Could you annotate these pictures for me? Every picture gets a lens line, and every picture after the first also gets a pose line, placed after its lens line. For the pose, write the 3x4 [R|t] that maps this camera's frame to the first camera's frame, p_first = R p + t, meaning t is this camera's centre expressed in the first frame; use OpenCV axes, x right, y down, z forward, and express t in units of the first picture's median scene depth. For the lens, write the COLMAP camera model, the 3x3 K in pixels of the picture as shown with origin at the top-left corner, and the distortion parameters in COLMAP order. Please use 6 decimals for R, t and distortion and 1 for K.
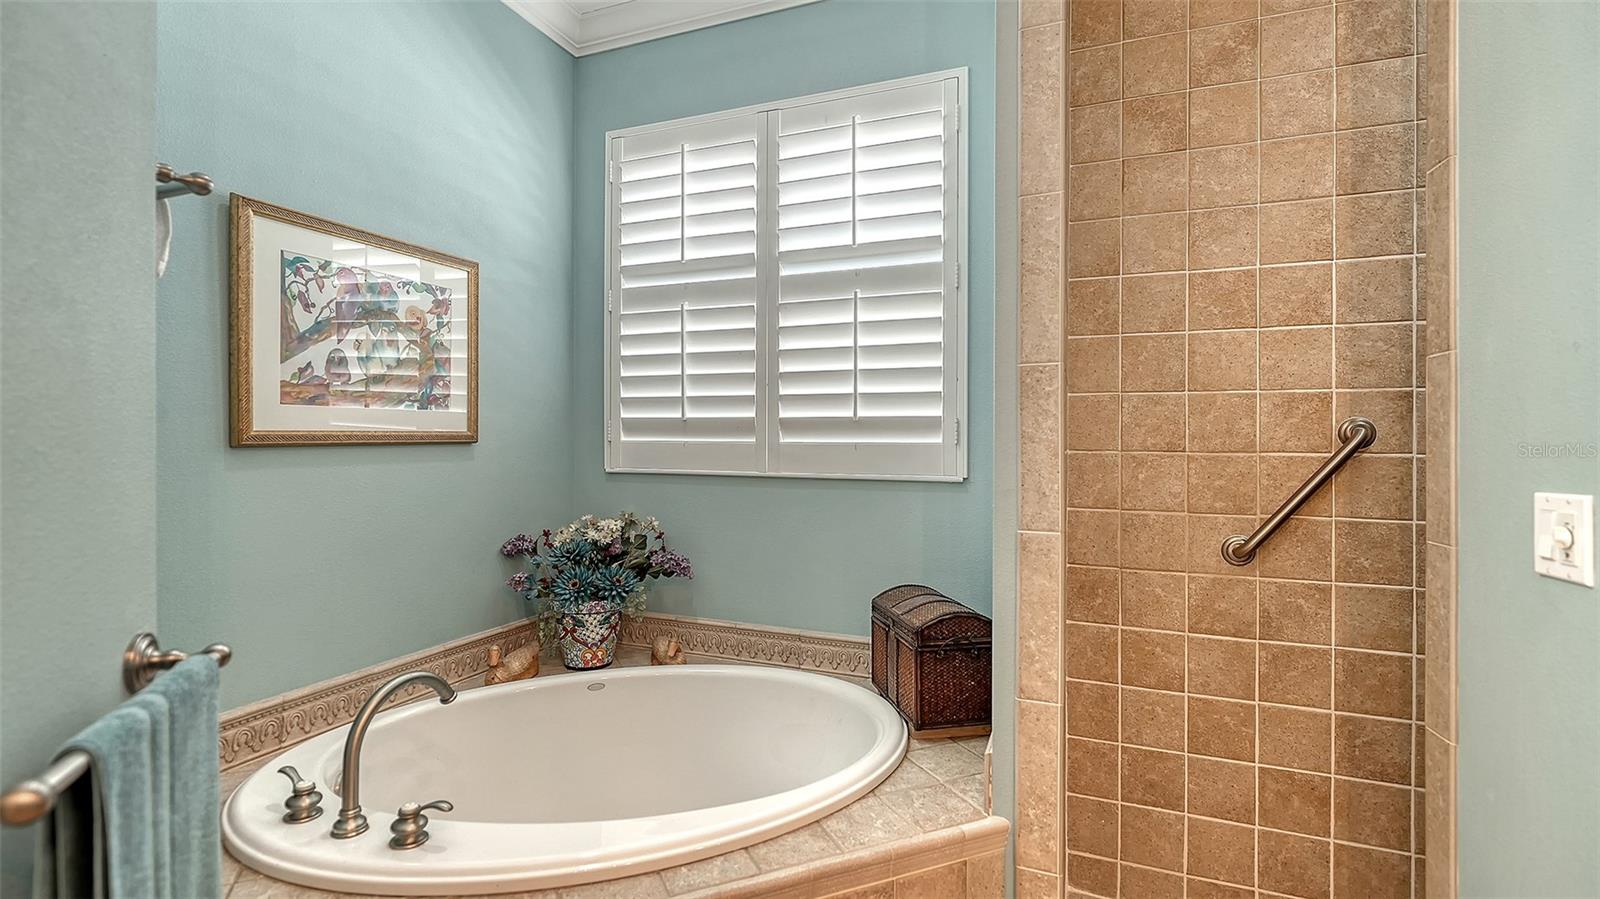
lens RADIAL K [[701.1, 0, 800.0], [0, 701.1, 445.6], [0, 0, 1]] dist [-0.002190, -0.000153]
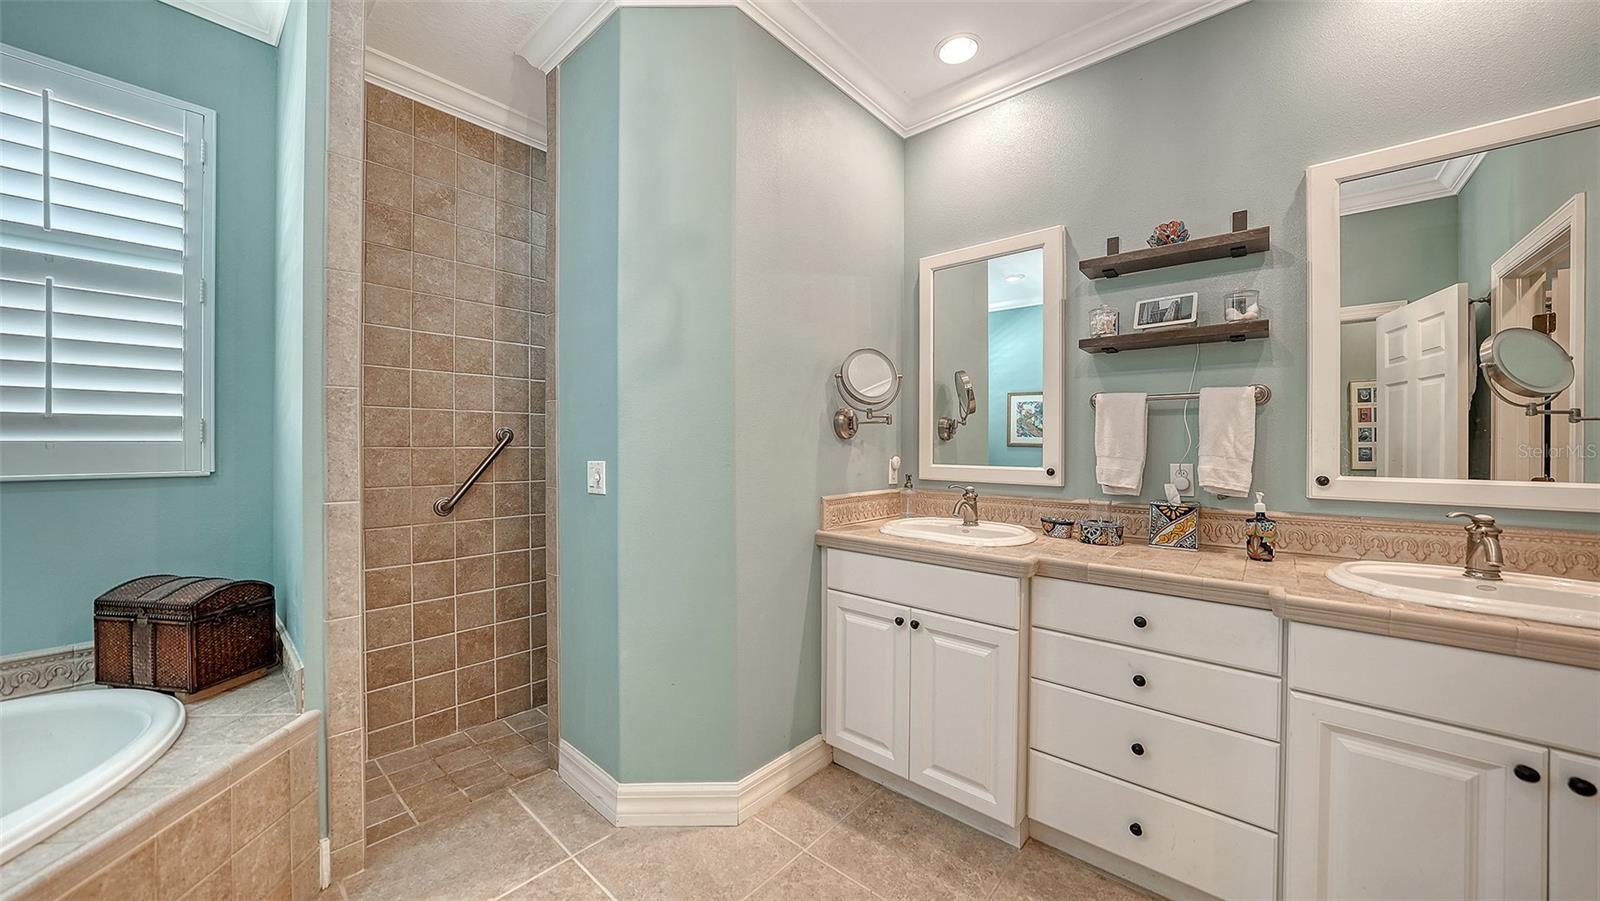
lens RADIAL K [[555.8, 0, 802.8], [0, 555.8, 437.7], [0, 0, 1]] dist [-0.002522, 0.000500]
pose [[0.315122, 0.004561, 0.949040, -0.351498], [0.003319, 0.999977, -0.005908, -0.001429], [-0.949045, 0.005012, 0.315100, -0.212494]]
